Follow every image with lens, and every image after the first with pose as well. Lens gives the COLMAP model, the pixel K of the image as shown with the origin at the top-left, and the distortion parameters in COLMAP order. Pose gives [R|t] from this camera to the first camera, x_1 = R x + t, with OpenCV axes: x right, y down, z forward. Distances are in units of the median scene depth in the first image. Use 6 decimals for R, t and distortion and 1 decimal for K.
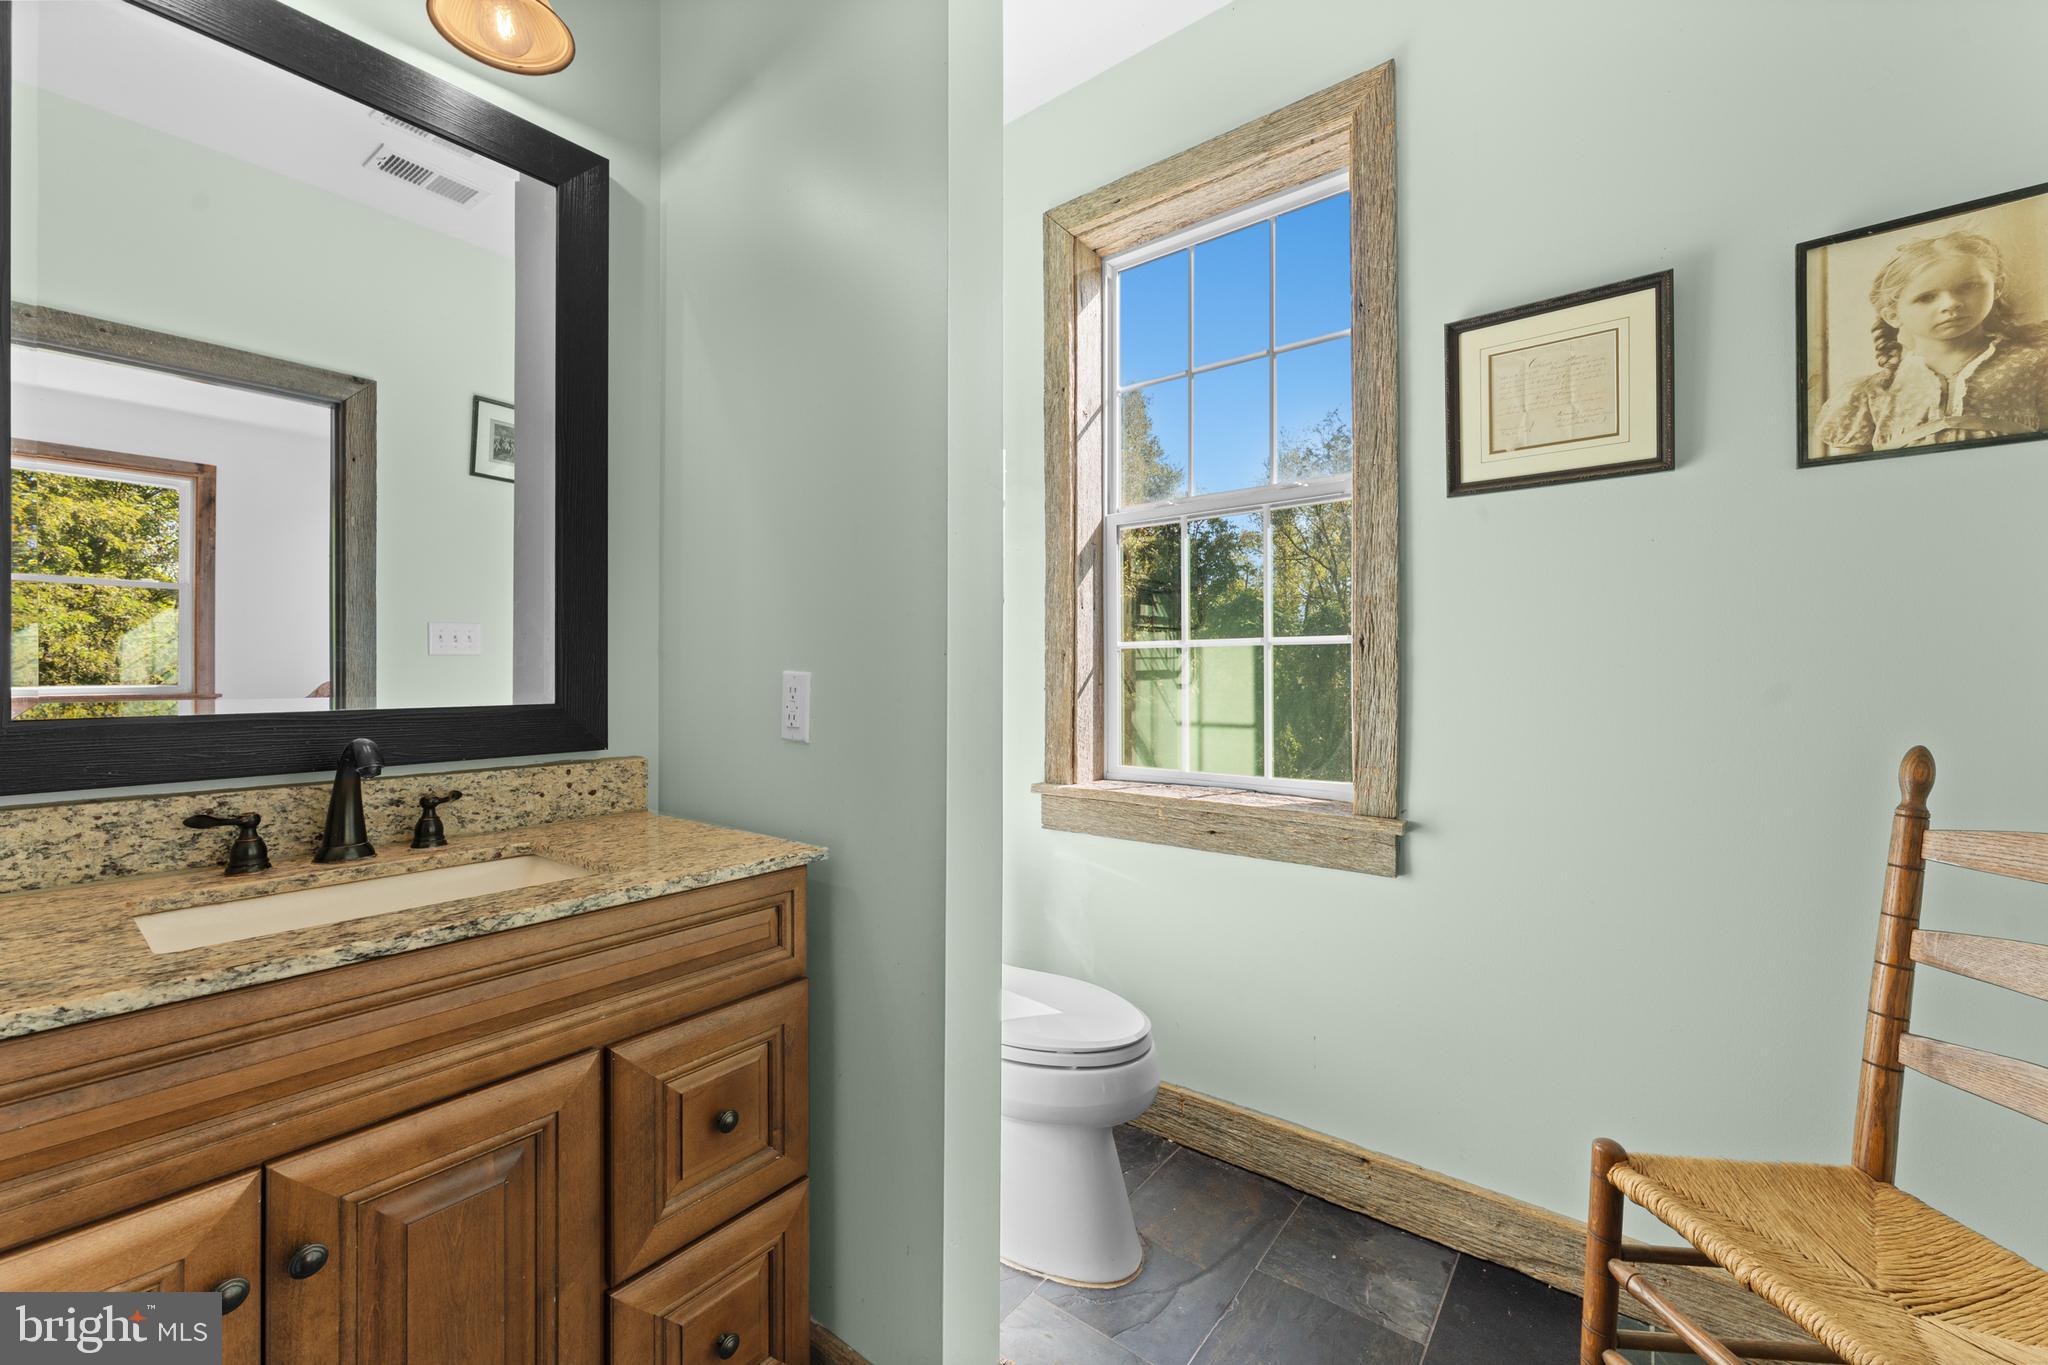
lens RADIAL K [[825.4, 0, 1022.0], [0, 825.4, 670.7], [0, 0, 1]] dist [0.003886, -0.001192]
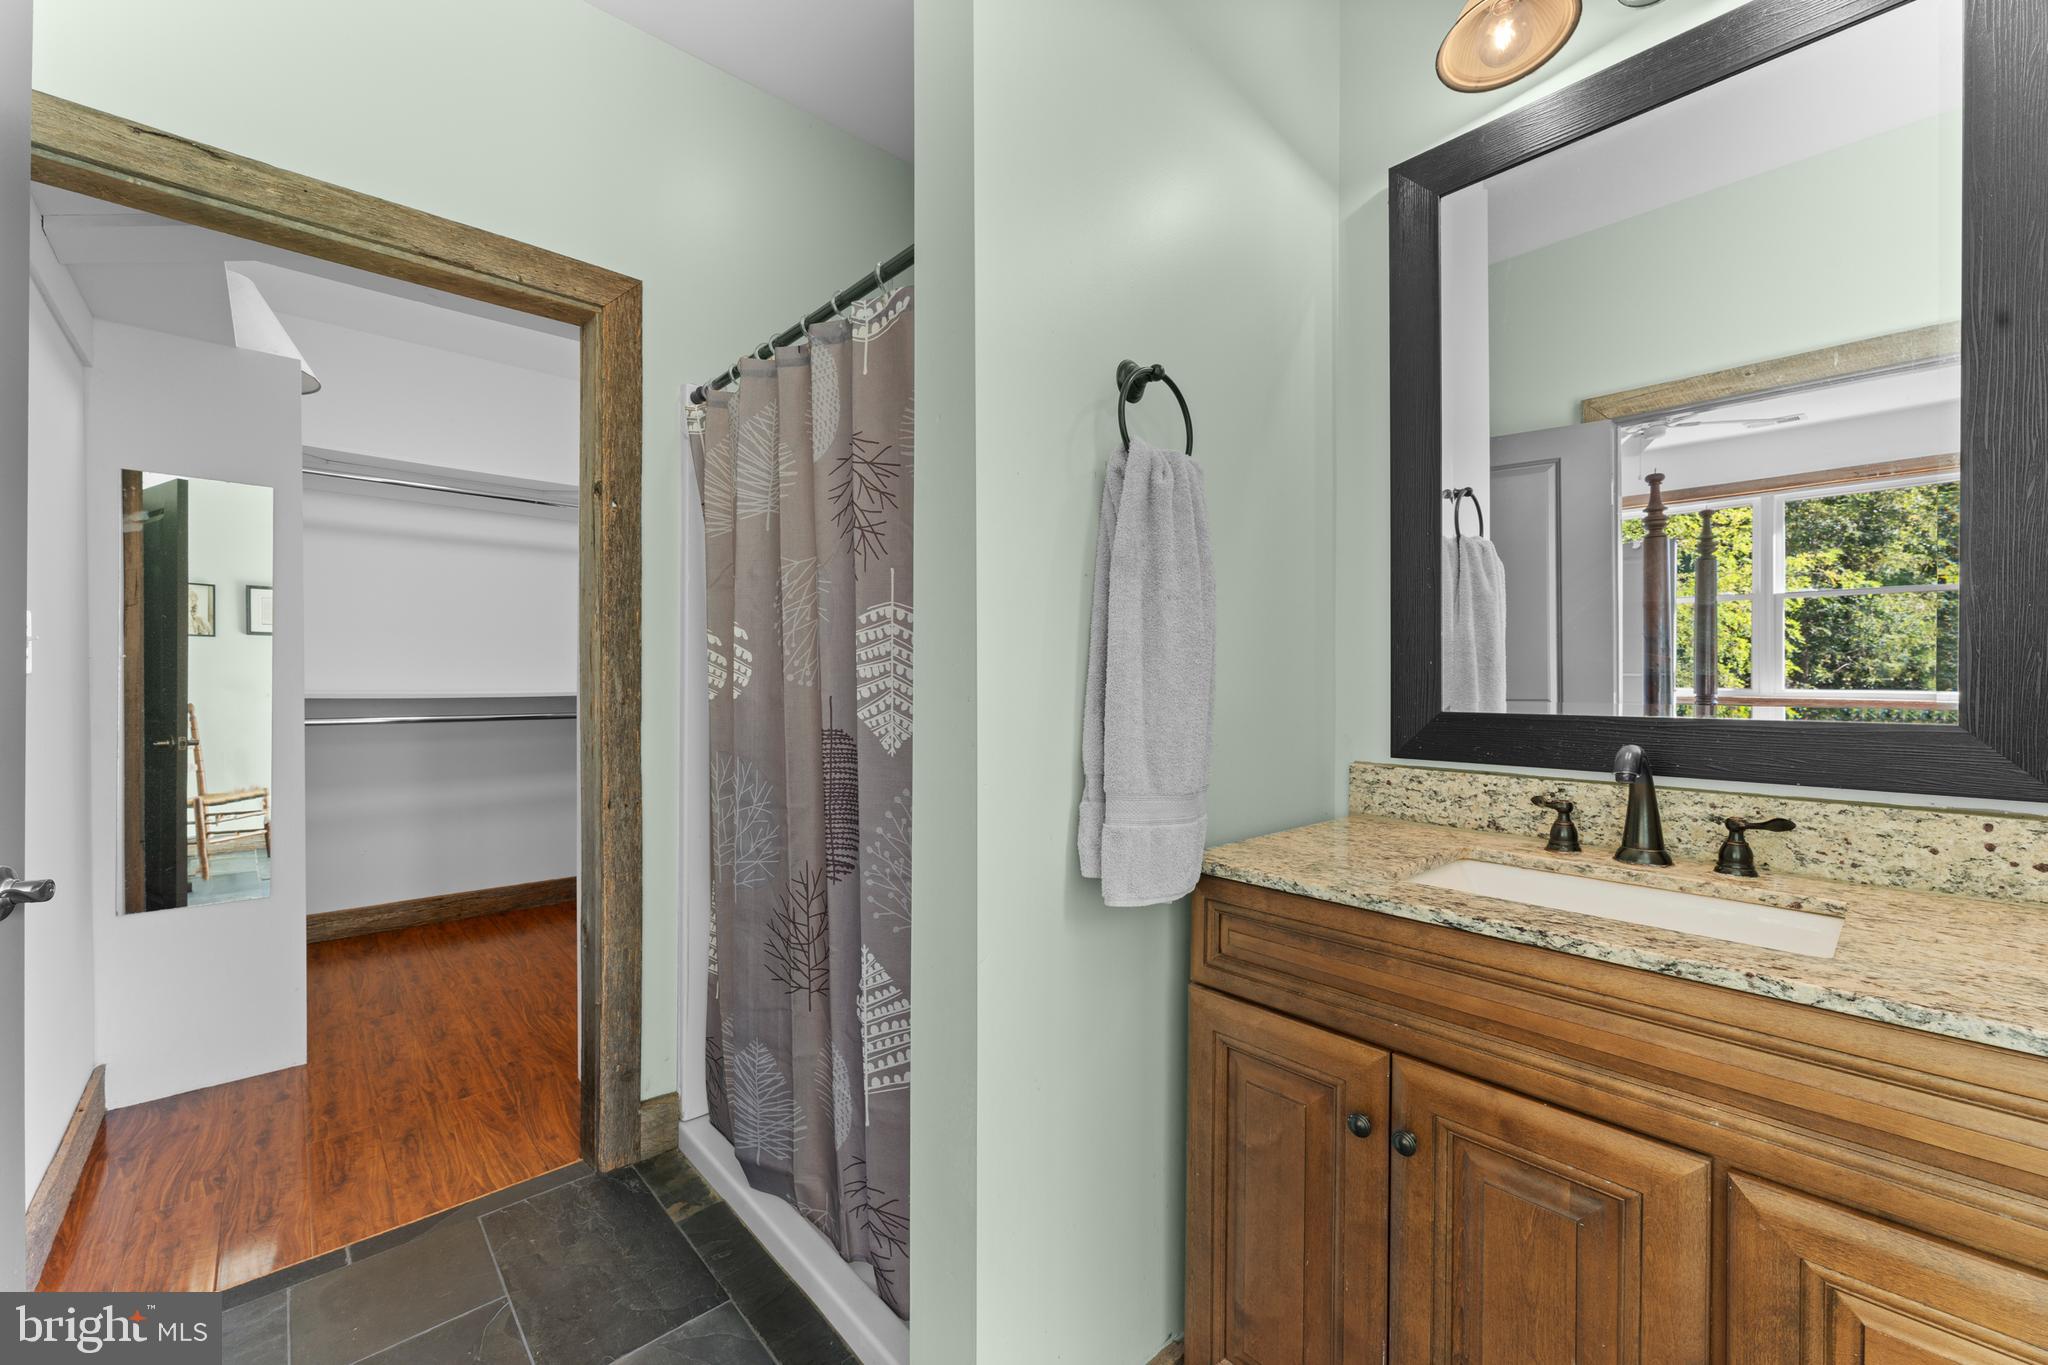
lens RADIAL K [[825.4, 0, 1025.9], [0, 825.4, 679.8], [0, 0, 1]] dist [0.003886, -0.001192]
pose [[-0.156353, 0.006025, -0.987683, 0.337816], [0.001928, 0.999981, 0.005795, -0.006126], [0.987699, -0.000998, -0.156362, 0.440975]]
